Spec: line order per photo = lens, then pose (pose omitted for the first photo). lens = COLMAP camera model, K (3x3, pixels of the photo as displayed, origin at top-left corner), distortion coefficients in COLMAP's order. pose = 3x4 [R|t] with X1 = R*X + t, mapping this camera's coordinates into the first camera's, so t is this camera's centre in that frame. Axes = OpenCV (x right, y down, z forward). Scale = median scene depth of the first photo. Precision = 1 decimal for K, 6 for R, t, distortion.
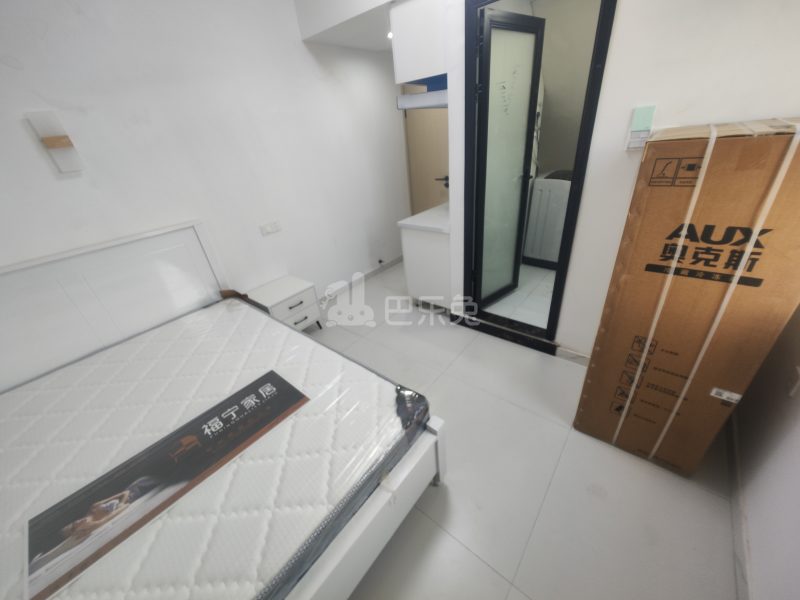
lens RADIAL K [[298.8, 0, 401.7], [0, 298.8, 297.6], [0, 0, 1]] dist [0.001381, -0.000170]
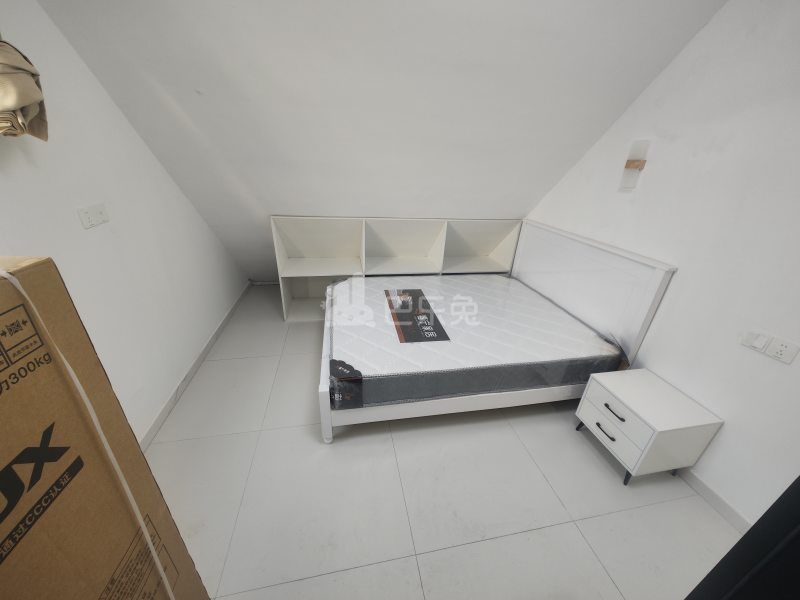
lens RADIAL K [[298.8, 0, 399.2], [0, 298.8, 298.0], [0, 0, 1]] dist [0.001381, -0.000170]
pose [[-0.642000, 0.382121, -0.664695, 0.615533], [-0.353765, 0.621510, 0.698982, -0.853106], [0.680211, 0.683892, -0.263828, 1.279341]]
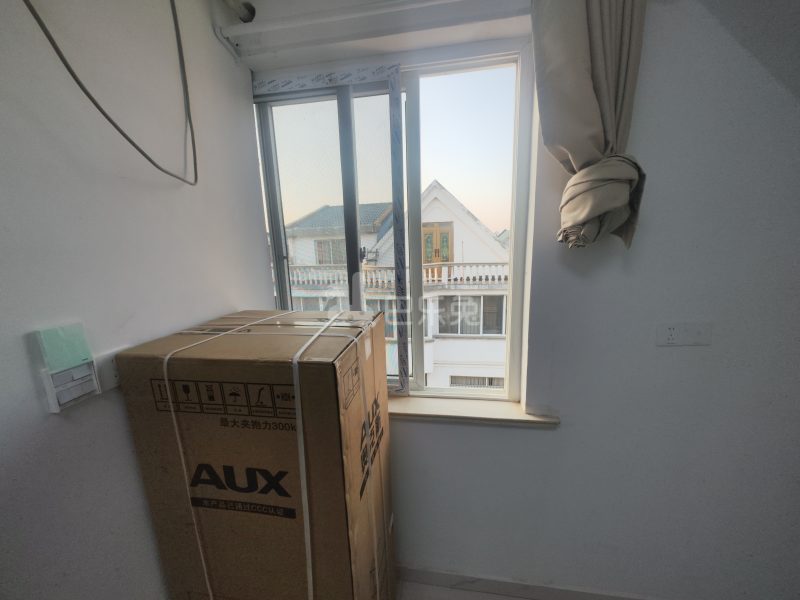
lens RADIAL K [[298.8, 0, 398.3], [0, 298.8, 299.8], [0, 0, 1]] dist [0.001381, -0.000170]
pose [[-0.494561, -0.043029, 0.868077, 0.148075], [0.490070, 0.811056, 0.319405, -0.584550], [-0.717803, 0.583384, -0.380030, 0.816920]]
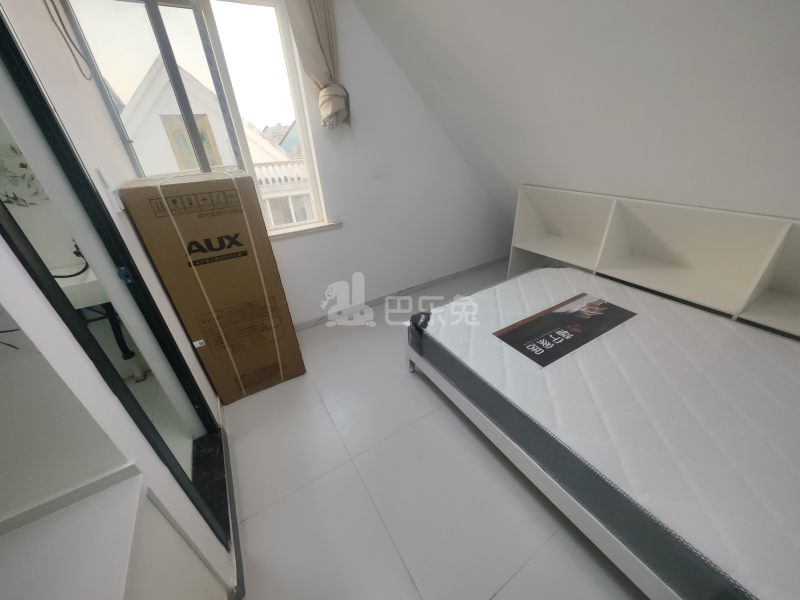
lens RADIAL K [[298.8, 0, 400.7], [0, 298.8, 300.6], [0, 0, 1]] dist [0.001381, -0.000170]
pose [[-0.932448, -0.034380, 0.359664, -0.413876], [0.285104, 0.541463, 0.790907, -0.918160], [-0.221936, 0.840022, -0.495084, 1.675372]]
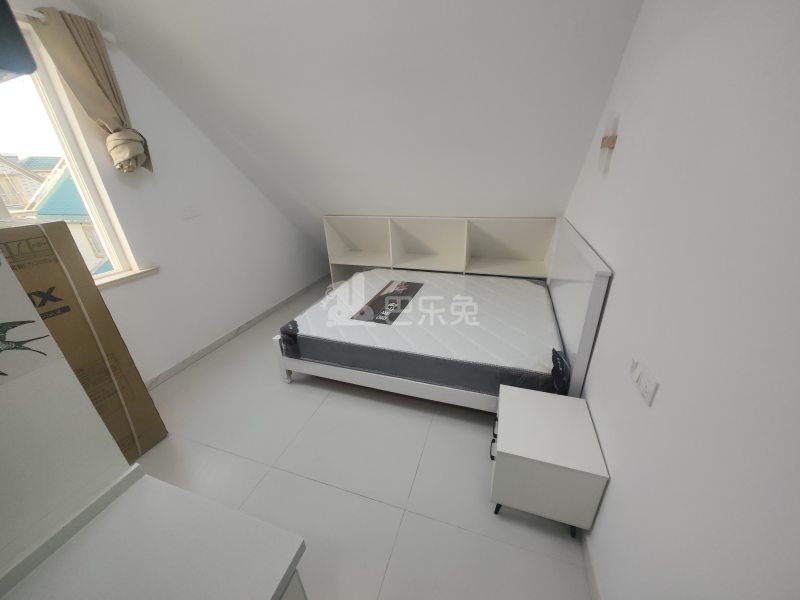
lens RADIAL K [[298.8, 0, 400.7], [0, 298.8, 299.2], [0, 0, 1]] dist [0.001381, -0.000170]
pose [[-0.929016, 0.262800, -0.260511, -0.163930], [-0.051110, 0.606129, 0.793723, -1.159957], [0.366493, 0.750696, -0.549671, 2.048768]]
